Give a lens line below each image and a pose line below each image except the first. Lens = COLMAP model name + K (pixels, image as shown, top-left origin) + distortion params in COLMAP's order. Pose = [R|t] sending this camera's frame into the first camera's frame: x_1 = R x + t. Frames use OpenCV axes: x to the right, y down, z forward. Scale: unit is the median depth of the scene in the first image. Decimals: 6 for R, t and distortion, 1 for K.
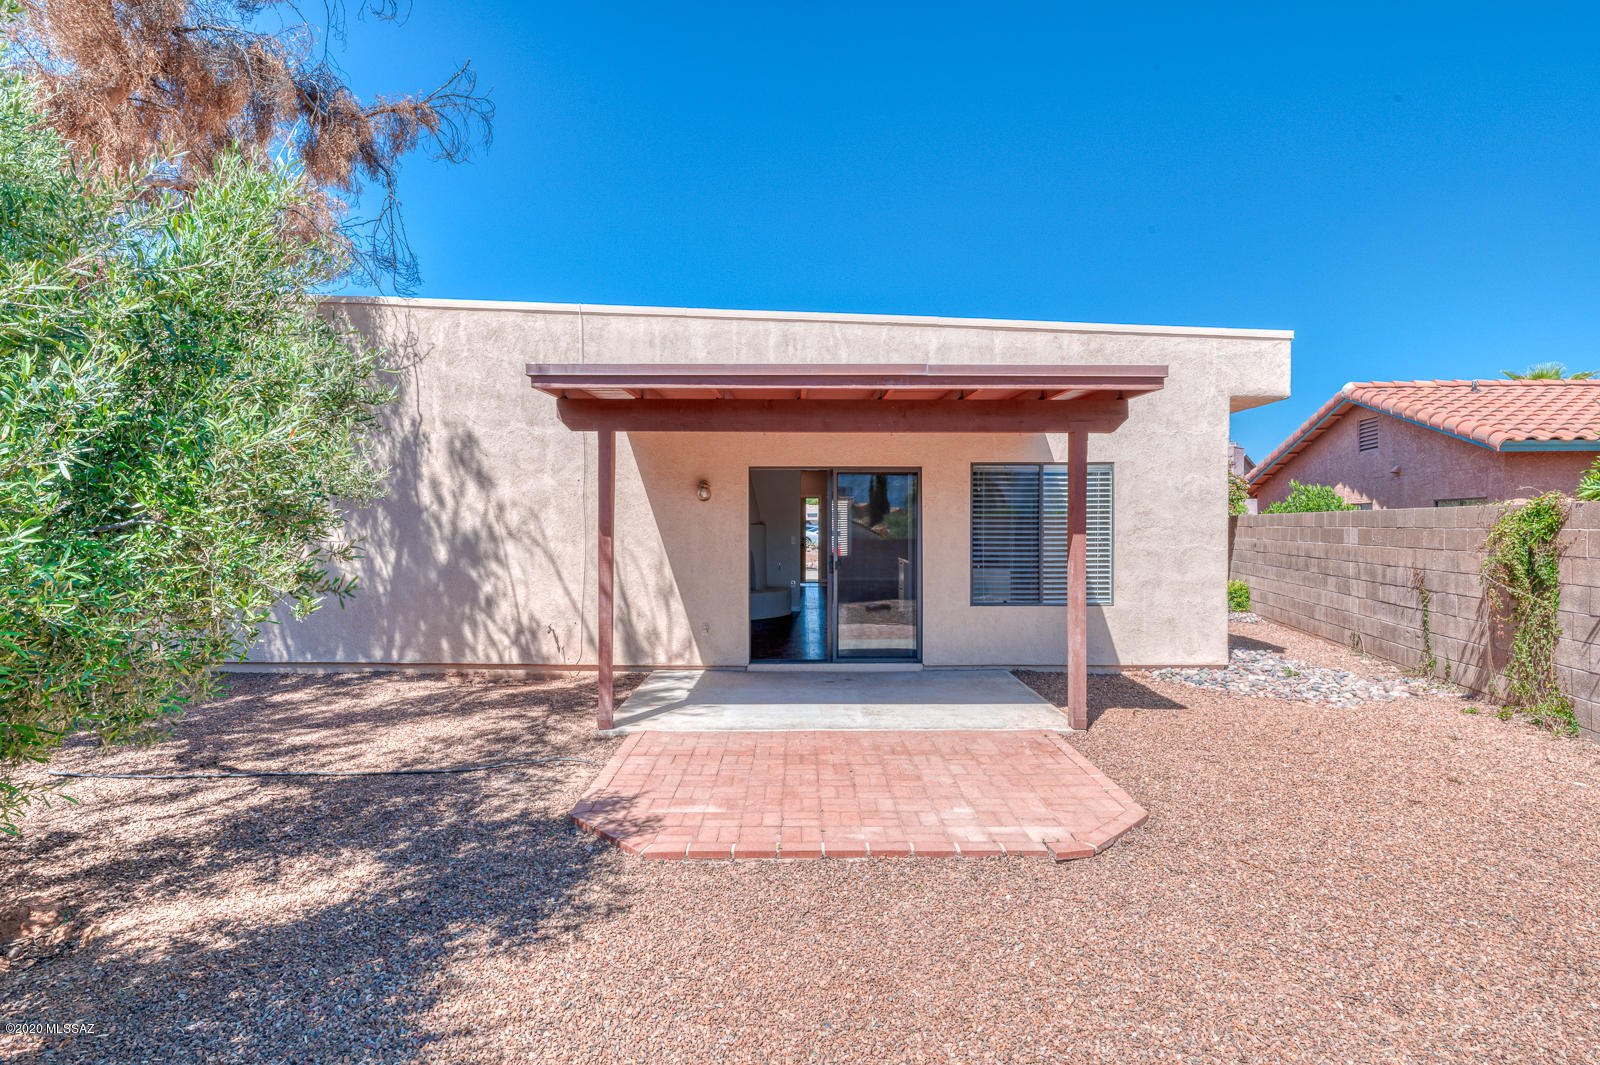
lens RADIAL K [[819.8, 0, 803.4], [0, 819.8, 528.1], [0, 0, 1]] dist [-0.001550, -0.000465]
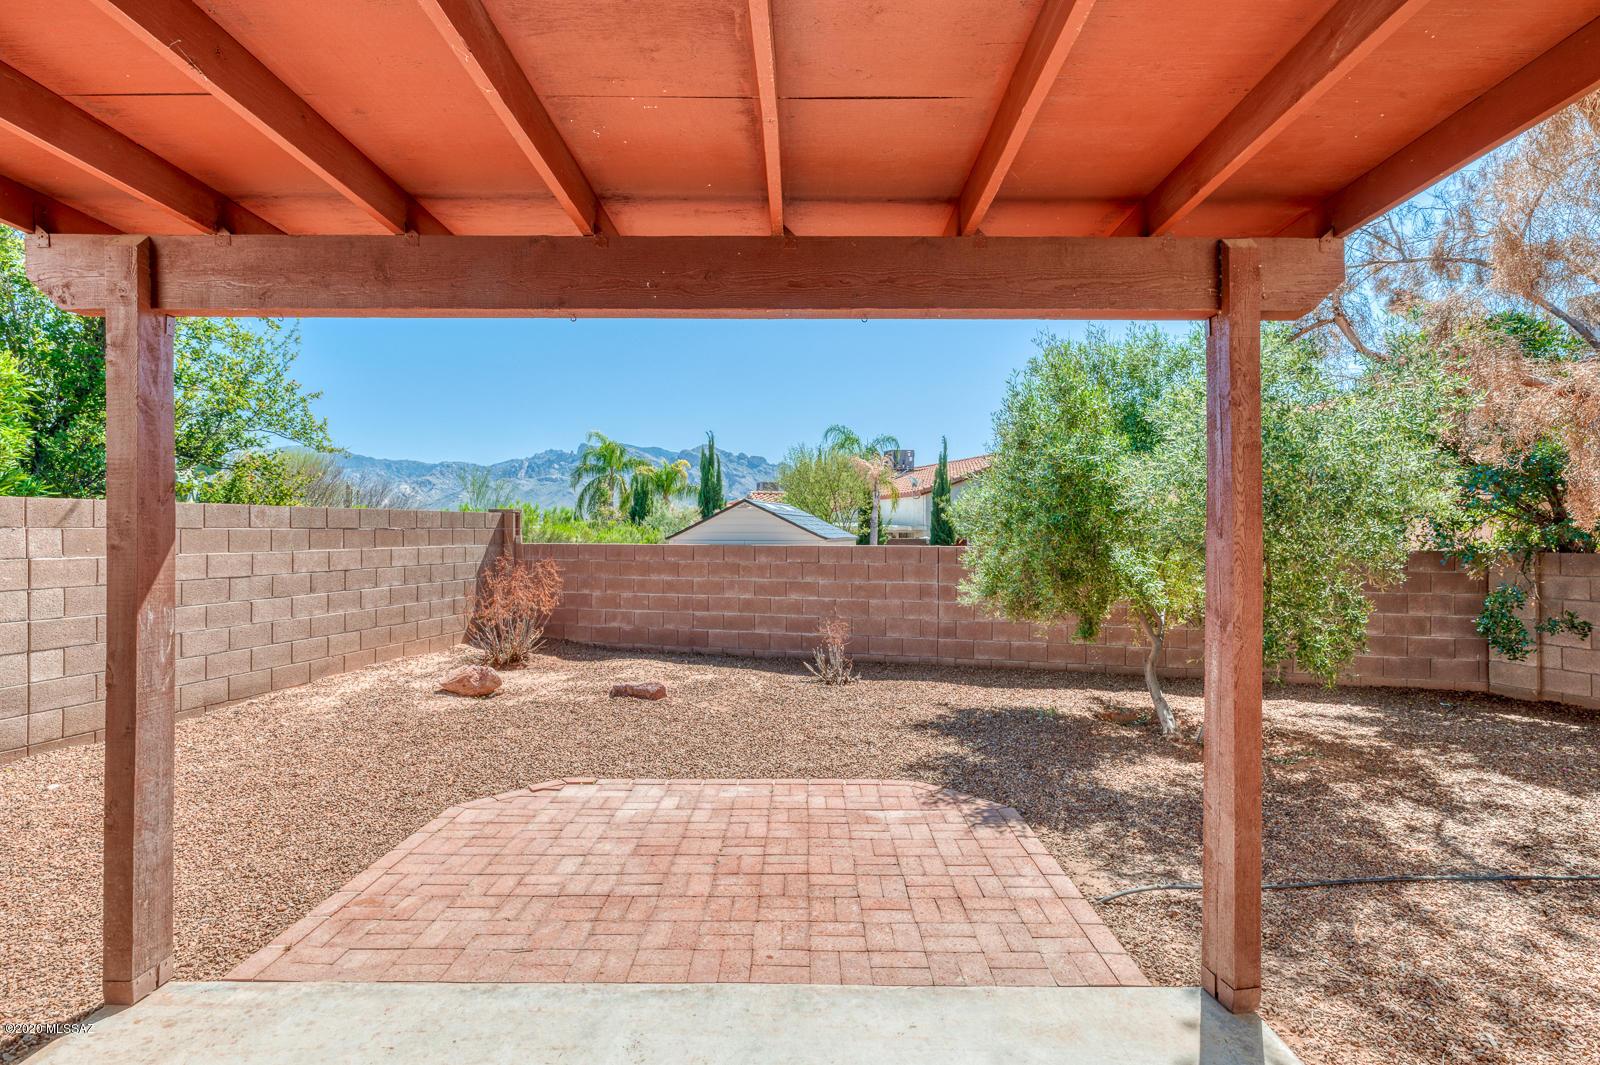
lens RADIAL K [[780.6, 0, 800.0], [0, 780.6, 532.5], [0, 0, 1]] dist [0.002011, 0.001130]
pose [[-0.999980, -0.005381, 0.003184, -0.015346], [-0.005348, 0.999933, 0.010234, -0.007088], [-0.003238, 0.010217, -0.999943, 1.993477]]
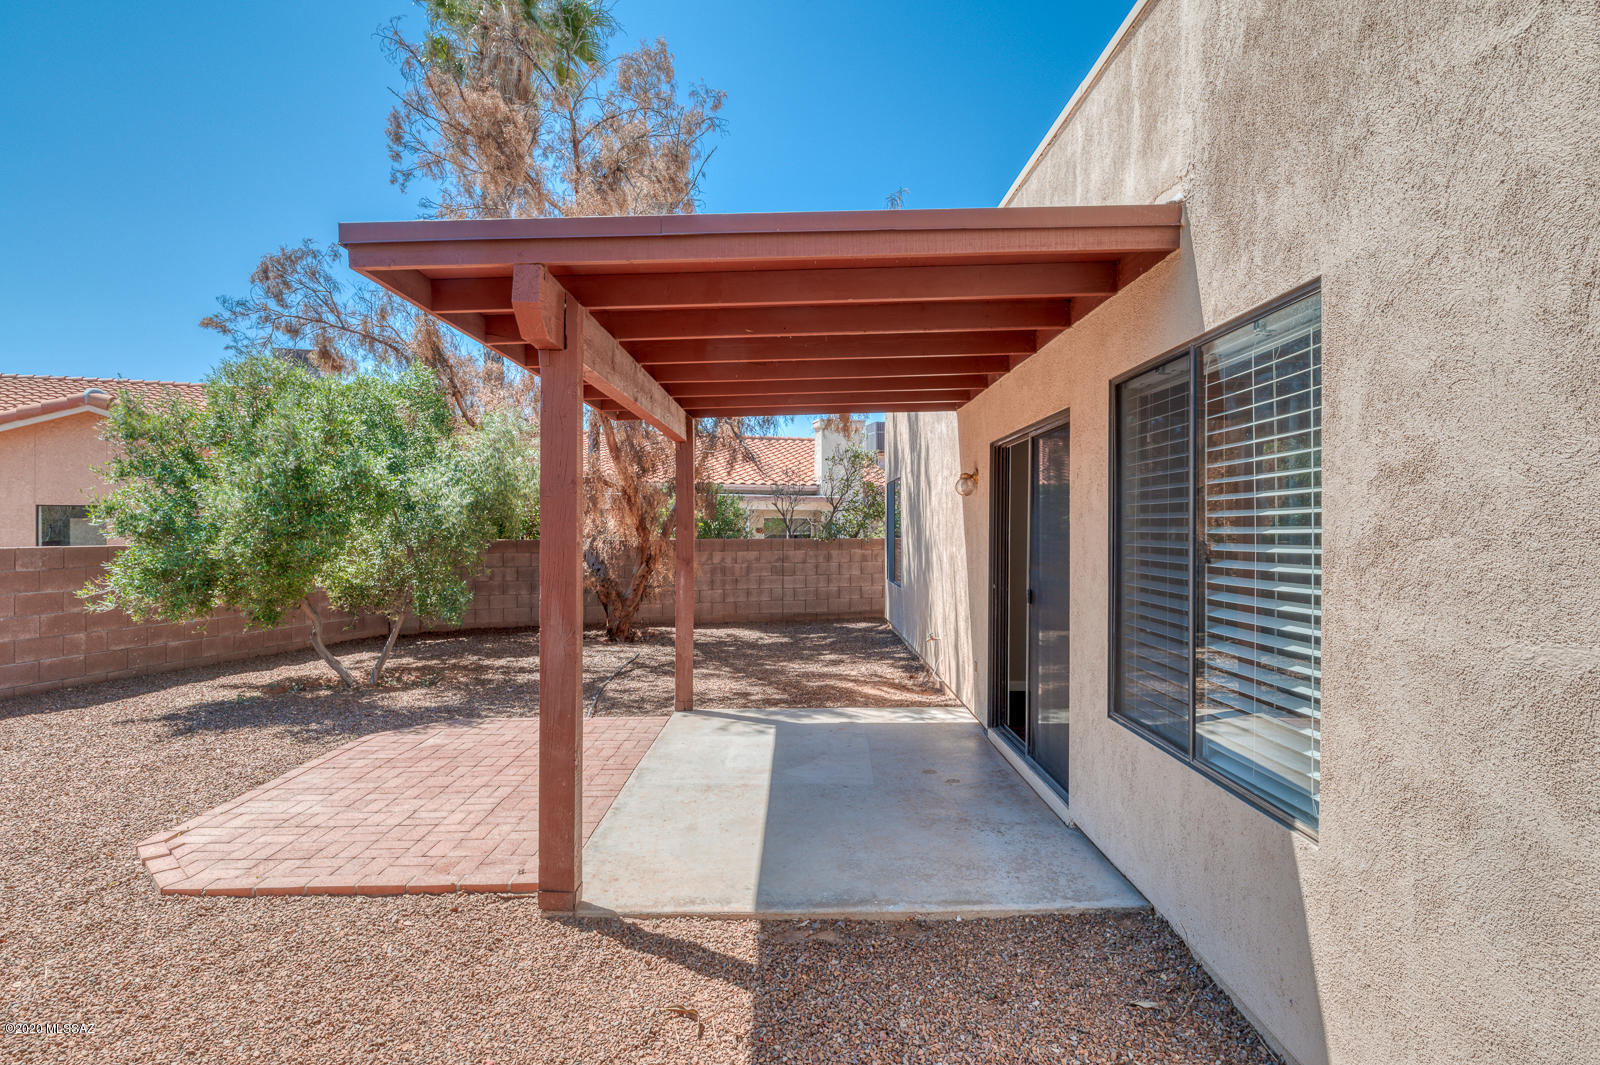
lens RADIAL K [[821.2, 0, 800.5], [0, 821.2, 551.2], [0, 0, 1]] dist [-0.000656, -0.000024]
pose [[0.001485, 0.029790, -0.999555, 1.229478], [-0.003975, 0.999548, 0.029784, -0.005877], [0.999991, 0.003929, 0.001603, 1.632343]]
